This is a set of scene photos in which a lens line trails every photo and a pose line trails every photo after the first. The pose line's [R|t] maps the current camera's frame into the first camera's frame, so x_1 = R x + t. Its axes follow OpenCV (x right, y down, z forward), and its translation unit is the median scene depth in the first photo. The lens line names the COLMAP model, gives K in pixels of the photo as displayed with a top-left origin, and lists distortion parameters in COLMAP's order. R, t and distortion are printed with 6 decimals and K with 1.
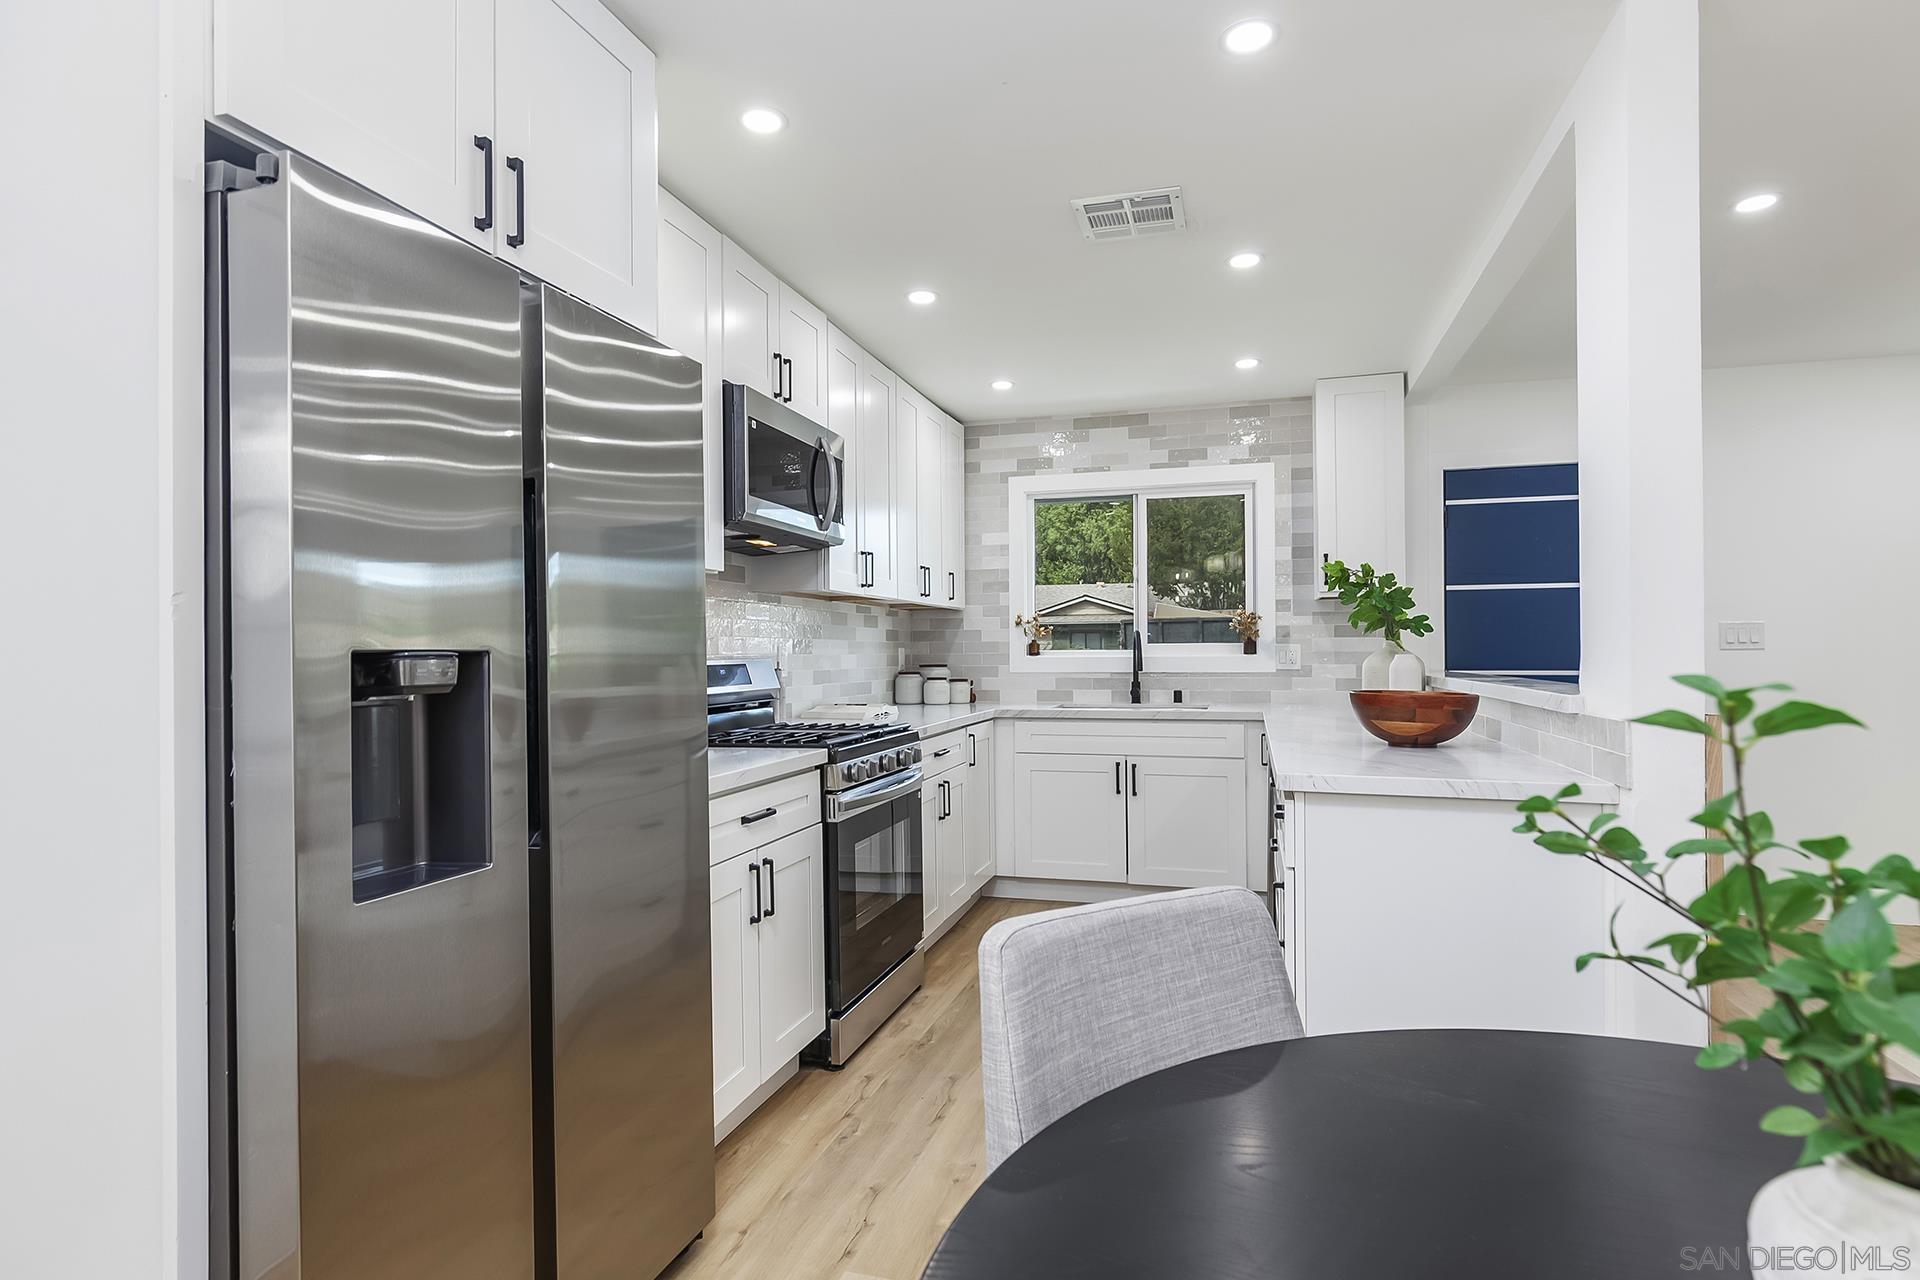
lens RADIAL K [[988.2, 0, 954.0], [0, 988.2, 647.0], [0, 0, 1]] dist [-0.002900, -0.001103]
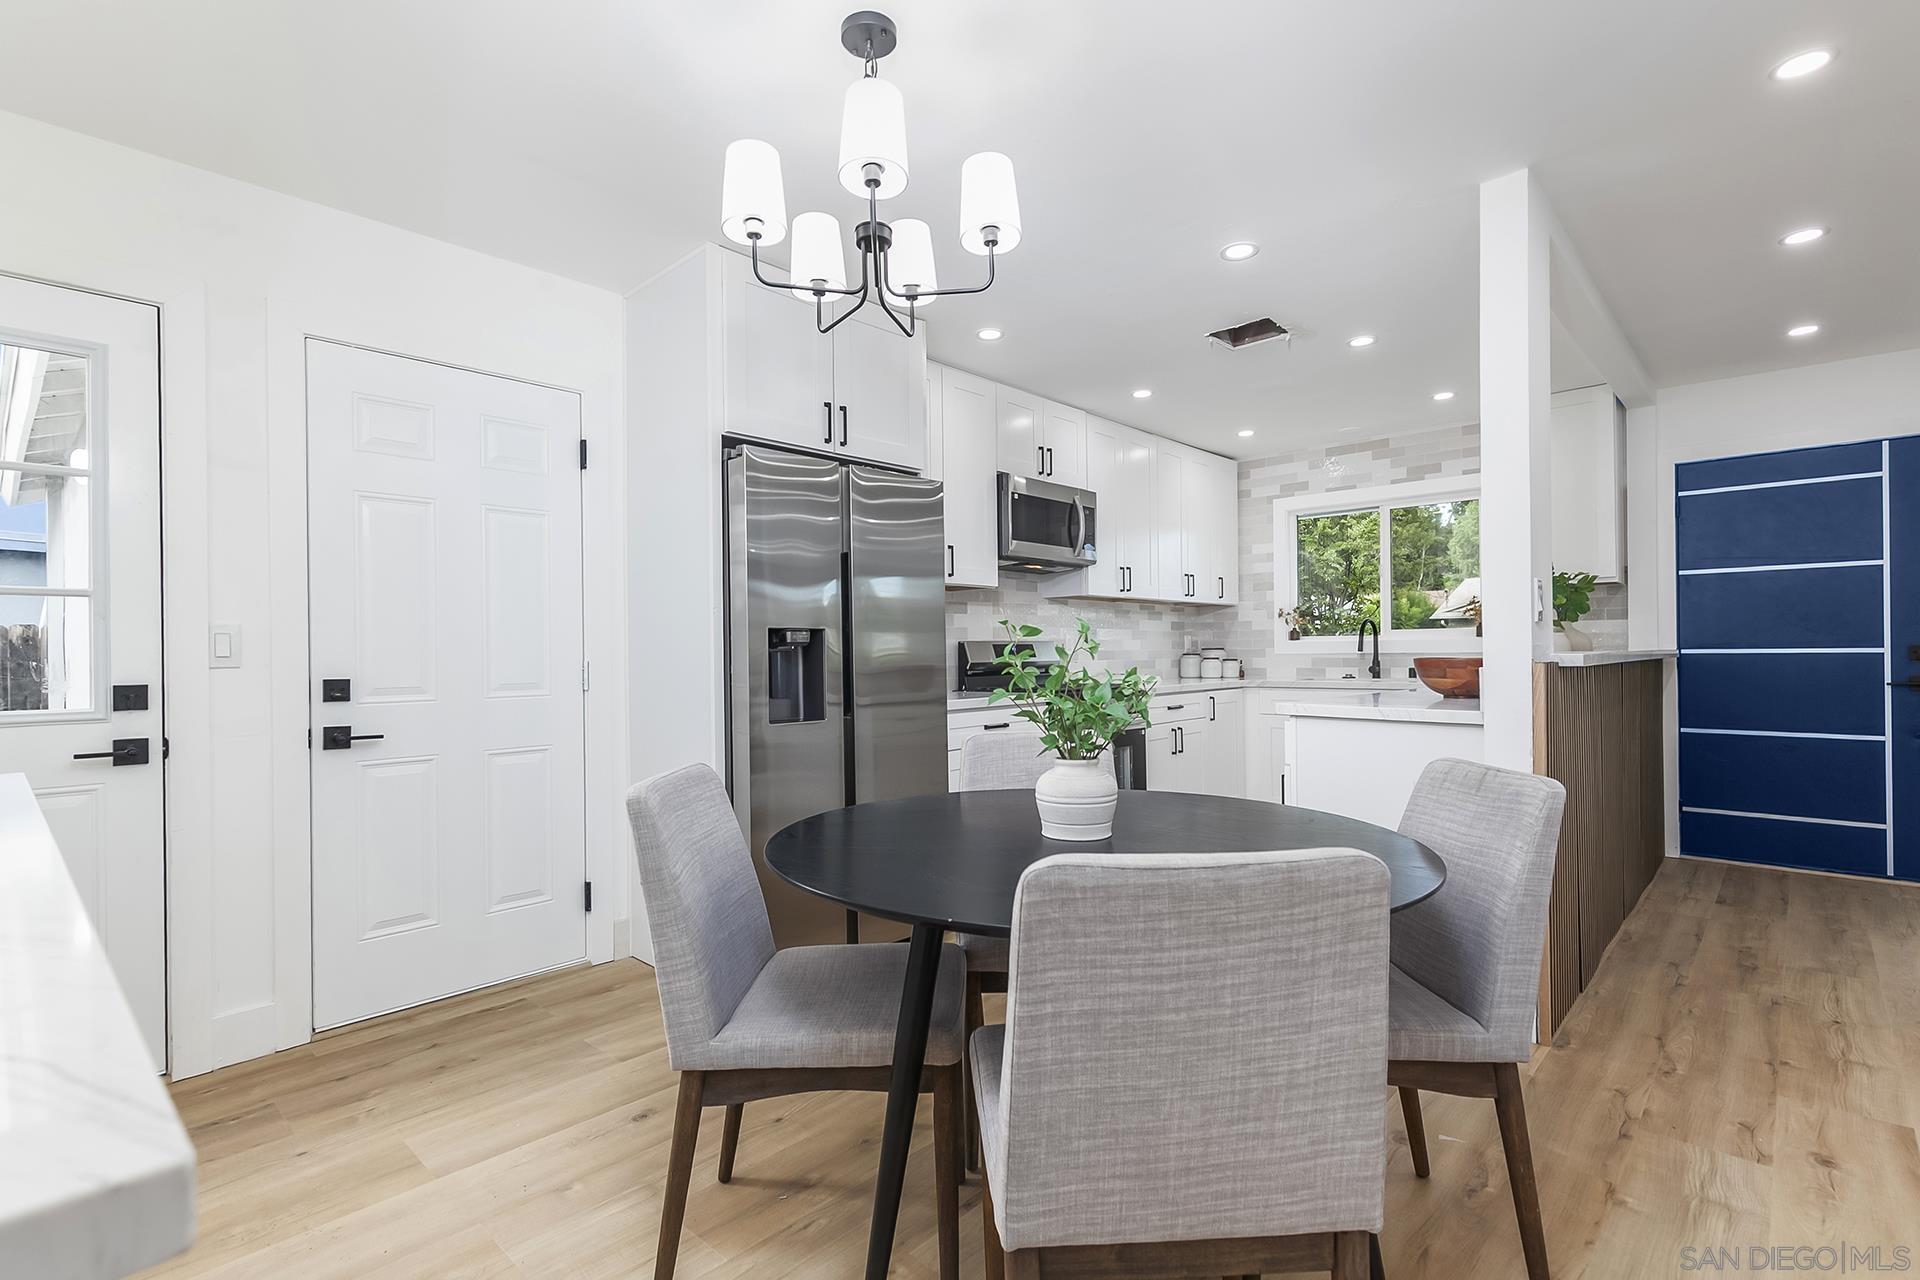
lens RADIAL K [[888.1, 0, 953.4], [0, 888.1, 647.7], [0, 0, 1]] dist [0.004137, -0.000211]
pose [[0.892980, -0.005668, -0.450060, 0.224869], [0.007313, 0.999971, 0.001916, 0.014110], [0.450036, -0.005002, 0.892996, -0.223583]]
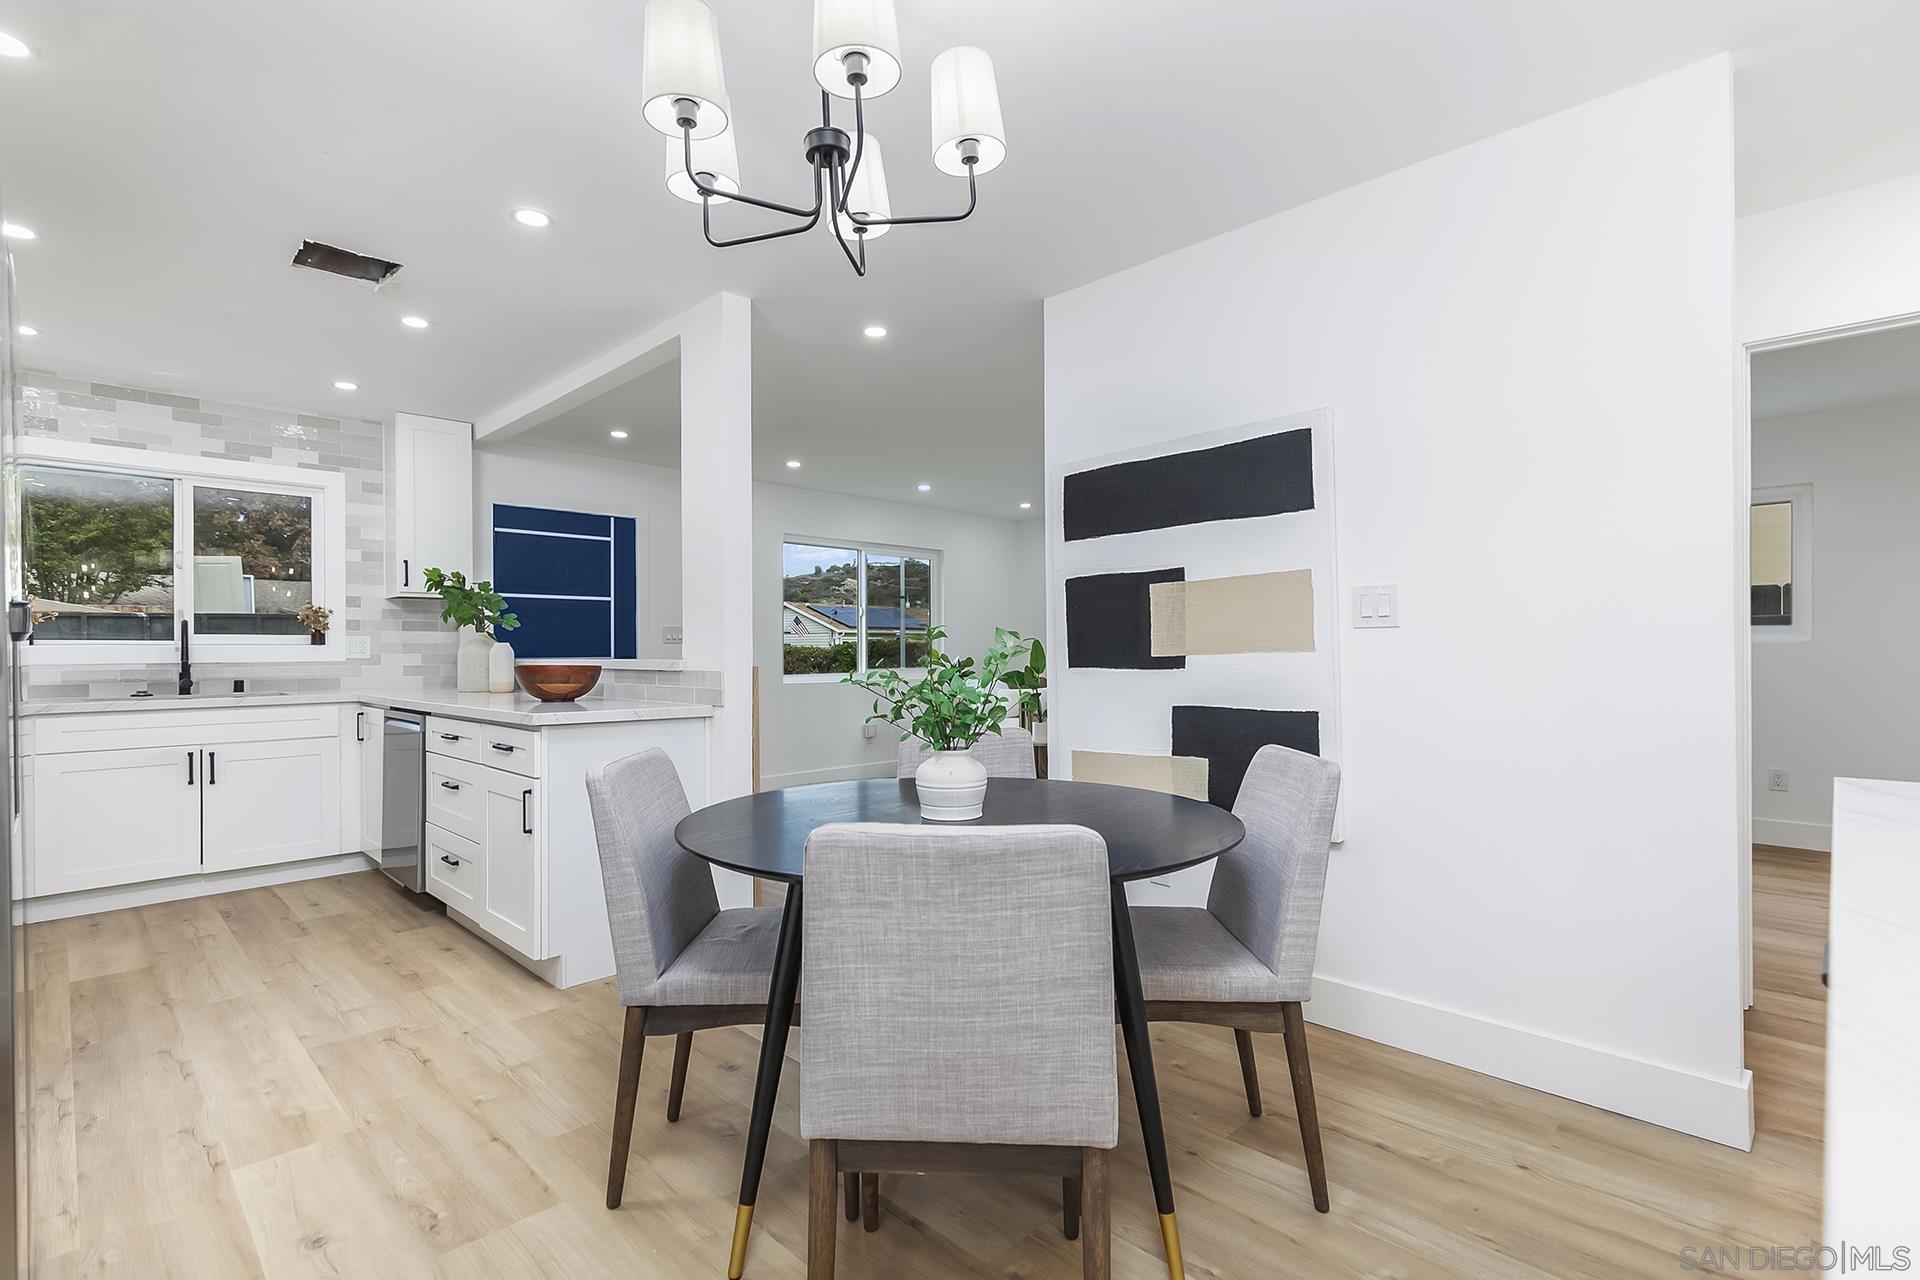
lens RADIAL K [[888.1, 0, 953.4], [0, 888.1, 647.7], [0, 0, 1]] dist [0.004137, -0.000211]
pose [[0.472096, 0.005606, 0.881529, -0.244923], [-0.000855, 0.999982, -0.005901, 0.016184], [-0.881547, 0.002032, 0.472092, -0.082607]]
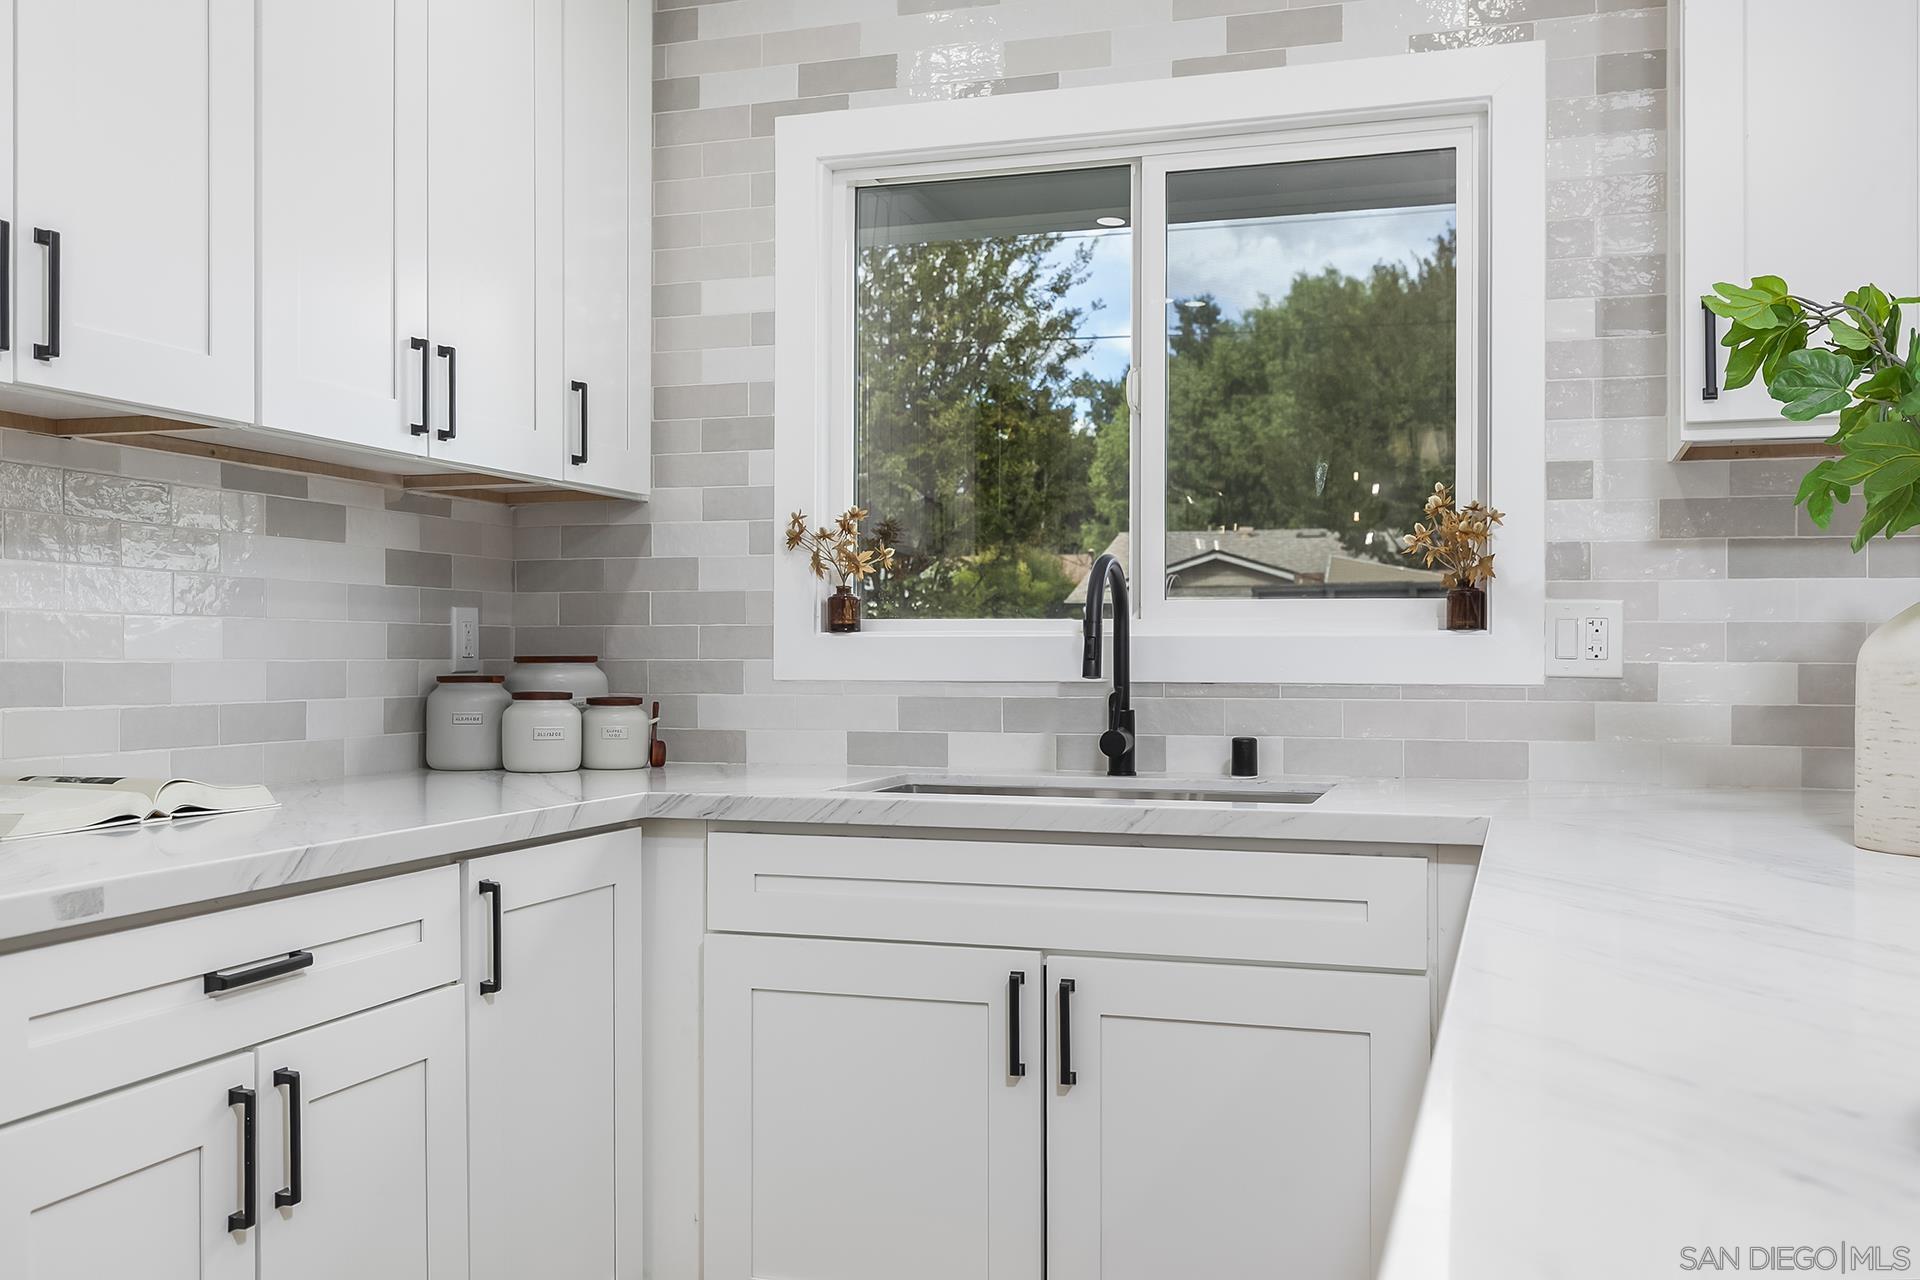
lens RADIAL K [[1727.5, 0, 955.3], [0, 1727.5, 649.3], [0, 0, 1]] dist [-0.000744, -0.008701]
pose [[0.999606, 0.008264, -0.026816, 0.152432], [-0.008210, 0.999964, 0.002116, 0.014582], [0.026833, -0.001895, 0.999638, 0.442144]]
